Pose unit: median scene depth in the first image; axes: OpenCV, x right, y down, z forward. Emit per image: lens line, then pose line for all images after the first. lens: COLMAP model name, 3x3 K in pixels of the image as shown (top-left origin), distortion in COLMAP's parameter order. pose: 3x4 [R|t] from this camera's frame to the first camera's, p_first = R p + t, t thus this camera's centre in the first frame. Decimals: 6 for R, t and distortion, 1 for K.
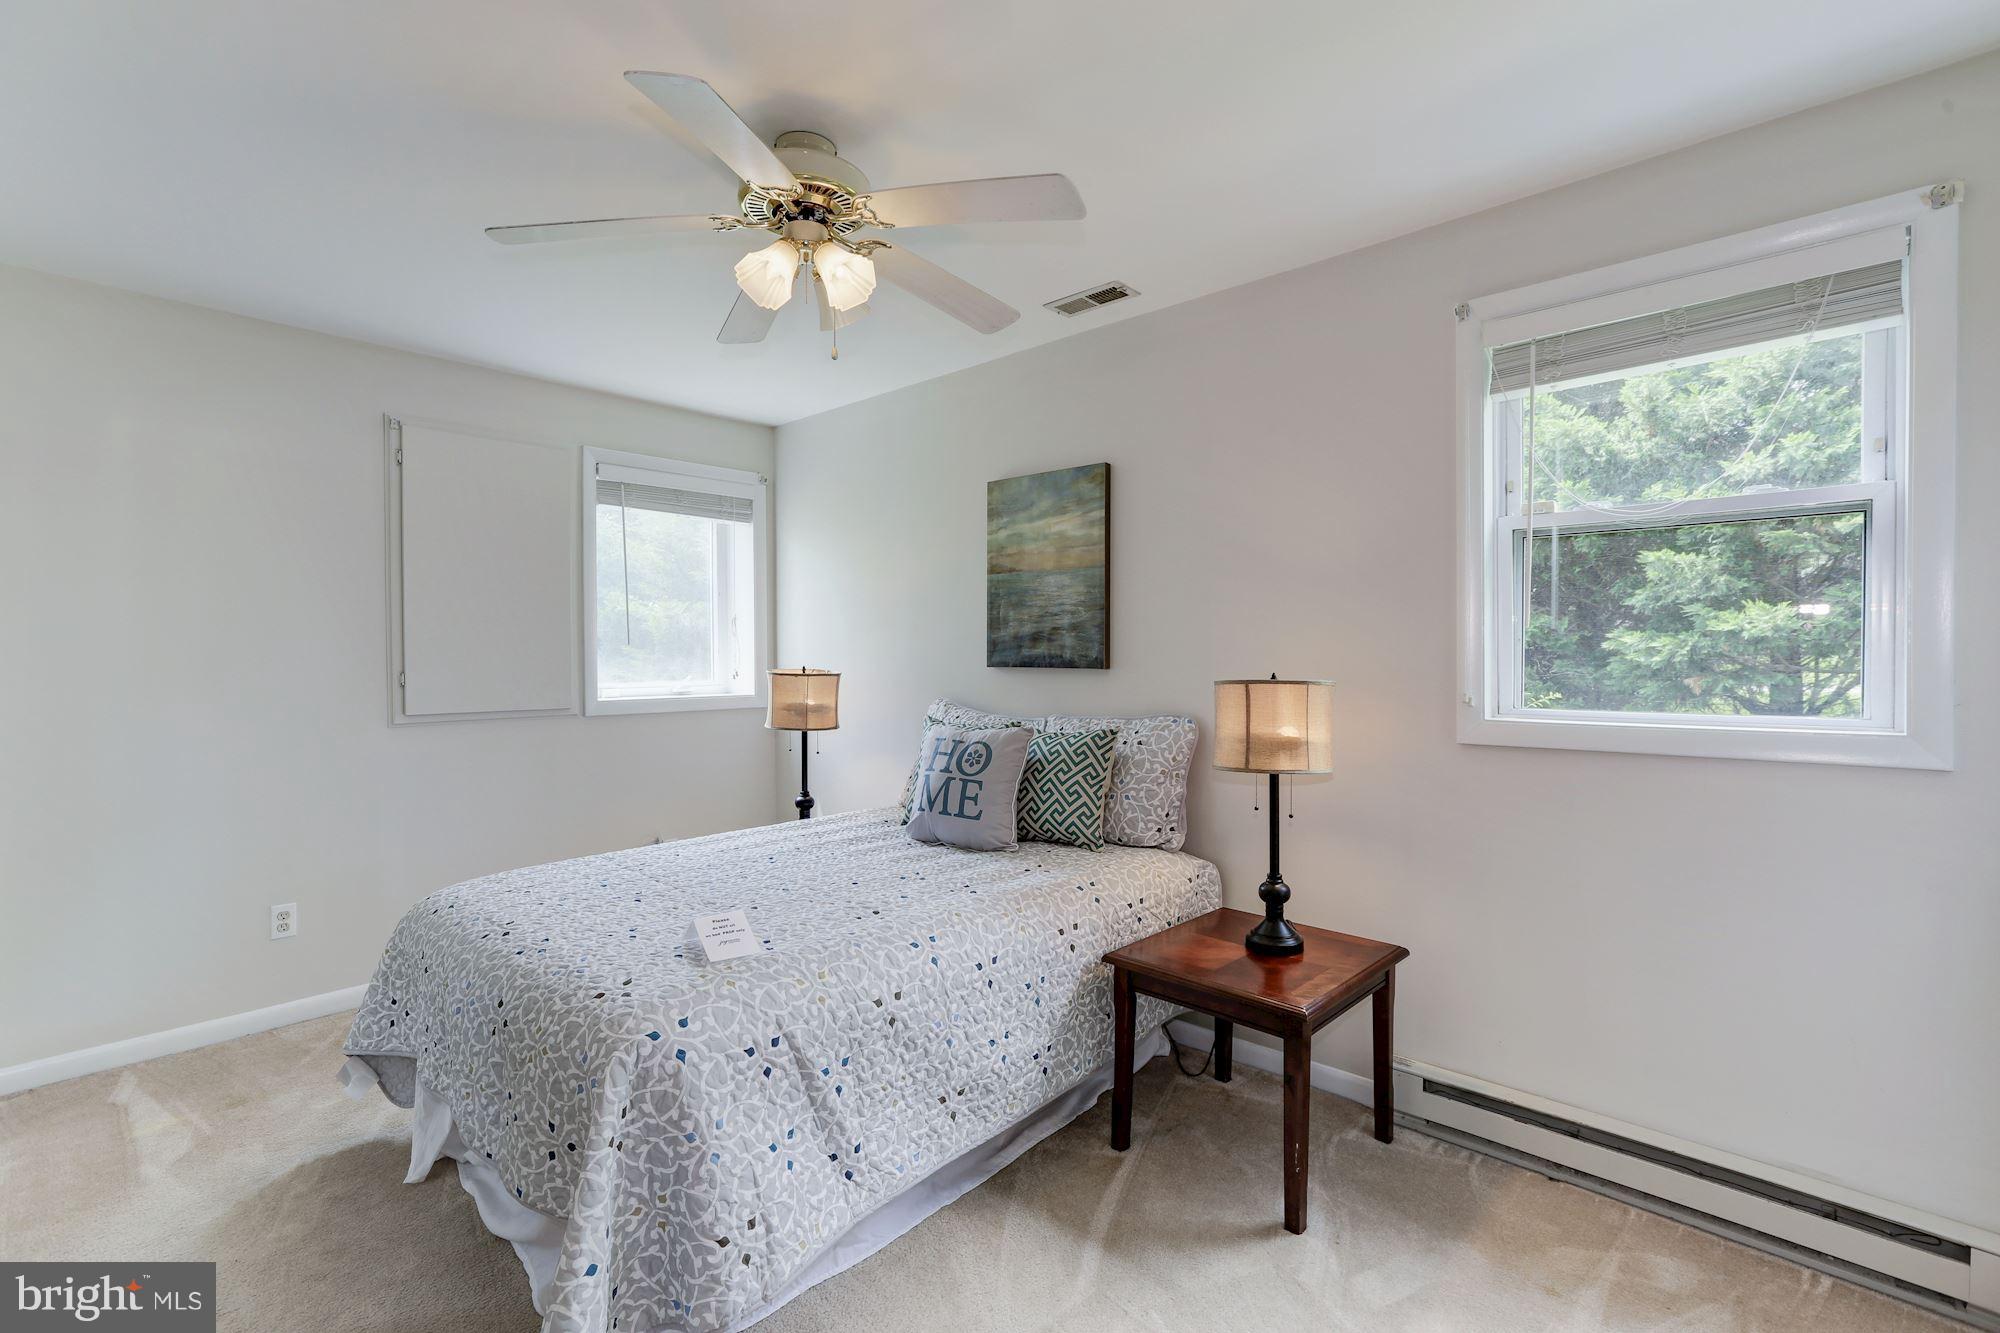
lens RADIAL K [[920.0, 0, 1009.0], [0, 920.0, 662.6], [0, 0, 1]] dist [-0.015231, 0.000019]
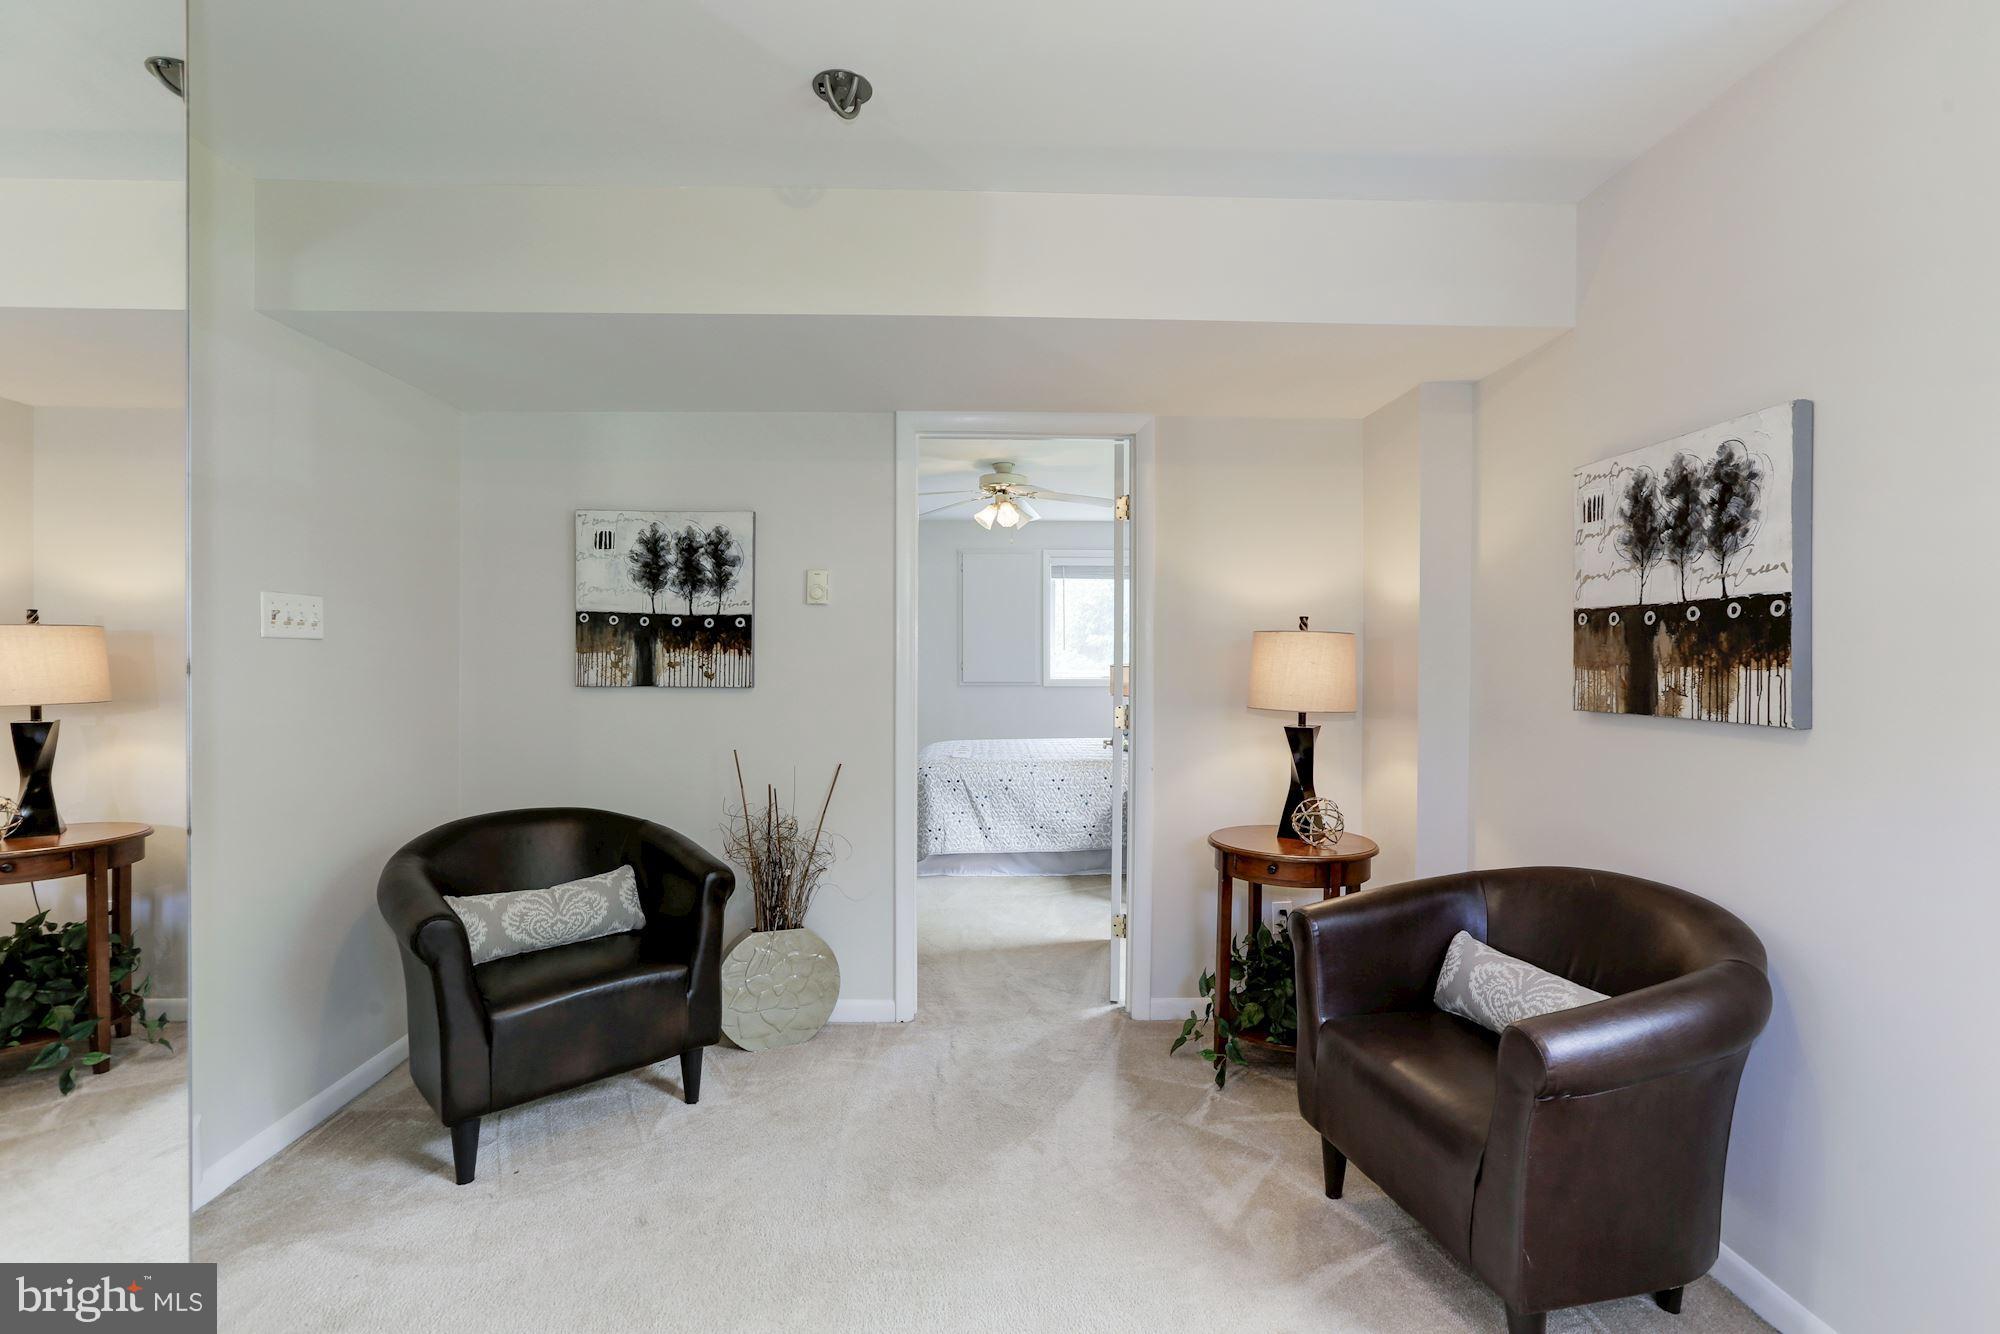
lens RADIAL K [[920.0, 0, 994.8], [0, 920.0, 661.2], [0, 0, 1]] dist [-0.015231, 0.000019]
pose [[0.703285, 0.010382, -0.710832, 1.573336], [-0.012670, 0.999918, 0.002069, 0.002342], [0.710795, 0.007551, 0.703358, -0.846708]]
